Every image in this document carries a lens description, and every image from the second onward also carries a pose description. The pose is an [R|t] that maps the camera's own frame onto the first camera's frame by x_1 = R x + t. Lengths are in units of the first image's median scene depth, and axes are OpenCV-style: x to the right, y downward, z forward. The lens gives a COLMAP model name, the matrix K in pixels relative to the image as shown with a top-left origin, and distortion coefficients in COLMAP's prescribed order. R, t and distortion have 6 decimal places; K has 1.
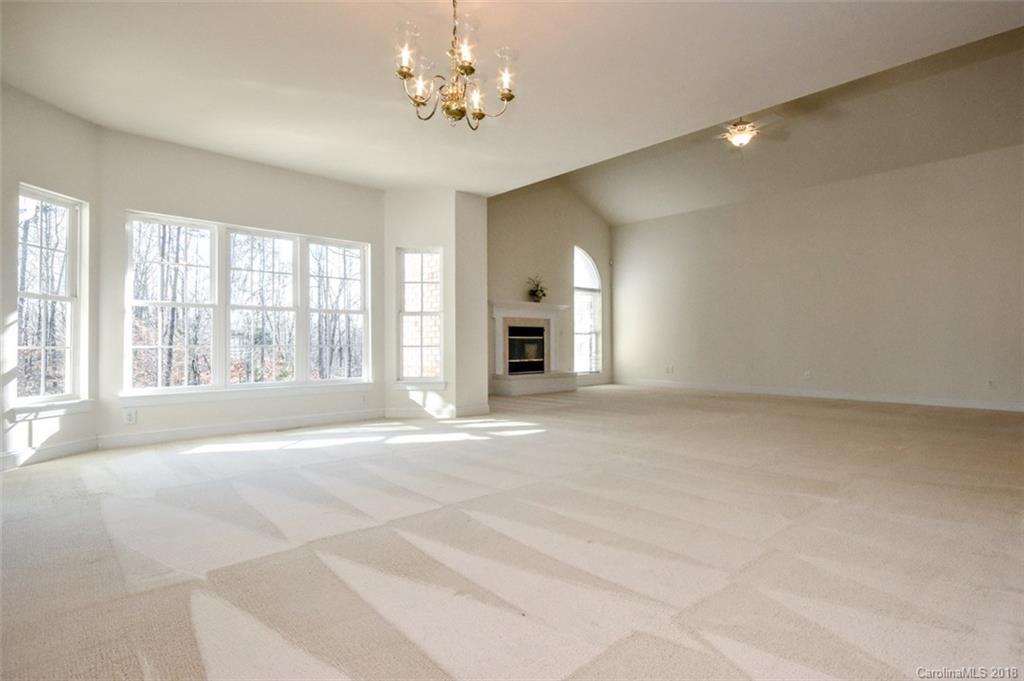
lens RADIAL K [[502.6, 0, 518.0], [0, 502.6, 334.5], [0, 0, 1]] dist [0.015865, -0.000406]
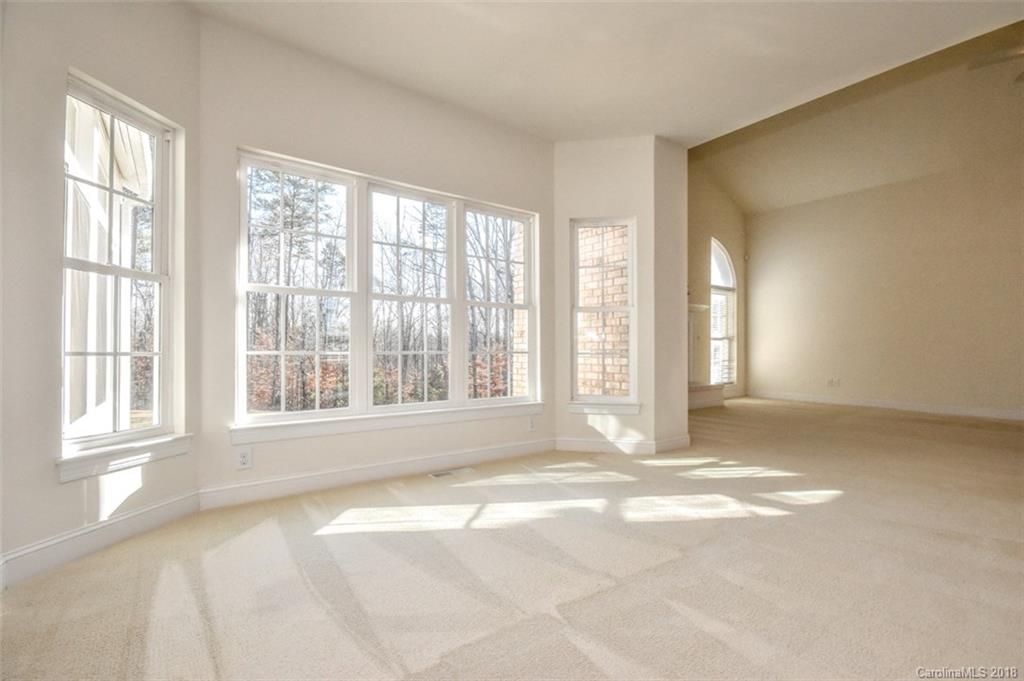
lens RADIAL K [[467.4, 0, 507.4], [0, 467.4, 348.7], [0, 0, 1]] dist [0.002770, 0.000306]
pose [[0.989531, 0.003333, -0.144285, -0.224894], [-0.001135, 0.999882, 0.015314, 0.005787], [0.144319, -0.014990, 0.989418, 0.298391]]
